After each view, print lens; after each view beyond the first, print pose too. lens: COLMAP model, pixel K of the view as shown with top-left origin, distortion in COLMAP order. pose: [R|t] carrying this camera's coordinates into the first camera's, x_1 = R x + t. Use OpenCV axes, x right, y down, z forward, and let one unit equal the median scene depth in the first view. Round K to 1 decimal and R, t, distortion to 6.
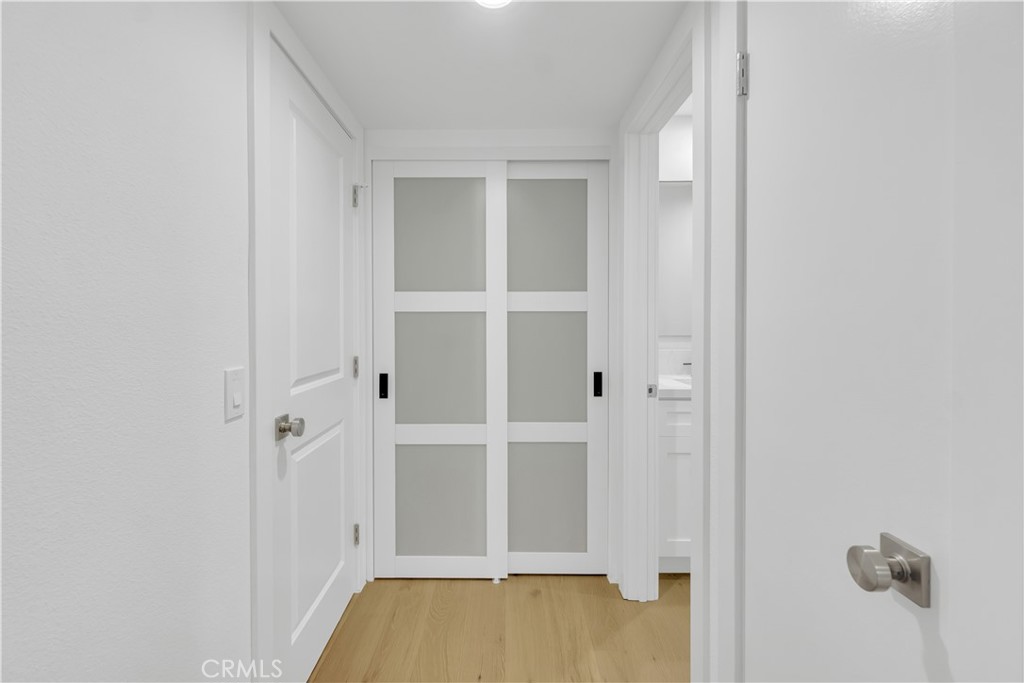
lens RADIAL K [[520.5, 0, 509.9], [0, 520.5, 323.3], [0, 0, 1]] dist [0.000678, 0.000136]
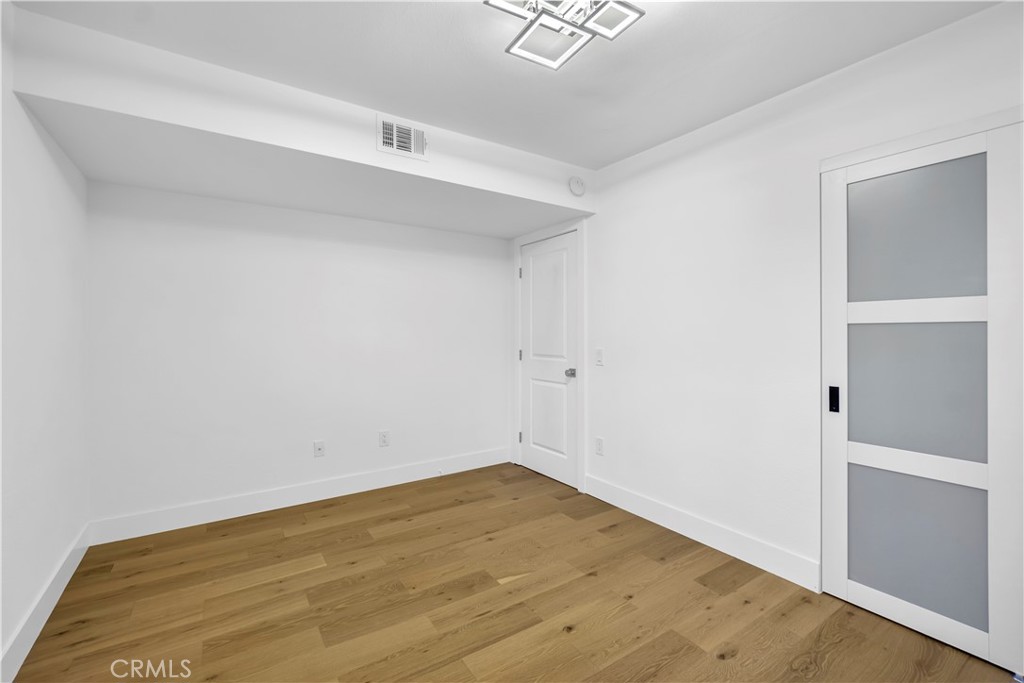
lens RADIAL K [[445.8, 0, 496.0], [0, 445.8, 326.6], [0, 0, 1]] dist [0.000197, 0.000245]
pose [[0.550276, -0.005985, -0.834961, 0.109011], [-0.007933, 0.999892, -0.012395, -0.000330], [0.834945, 0.013444, 0.550169, 0.006414]]
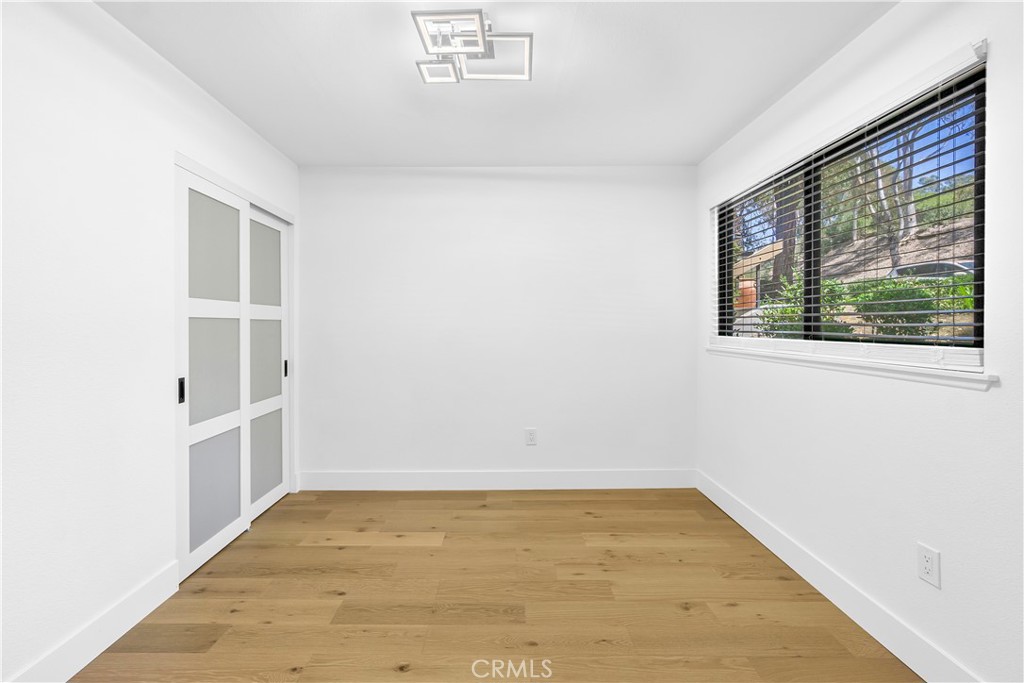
lens RADIAL K [[445.8, 0, 496.0], [0, 445.8, 326.6], [0, 0, 1]] dist [0.000197, 0.000245]
pose [[-0.006108, -0.001709, 0.999980, -1.116816], [0.008117, 0.999966, 0.001758, -0.000009], [-0.999948, 0.008127, -0.006094, 0.397909]]
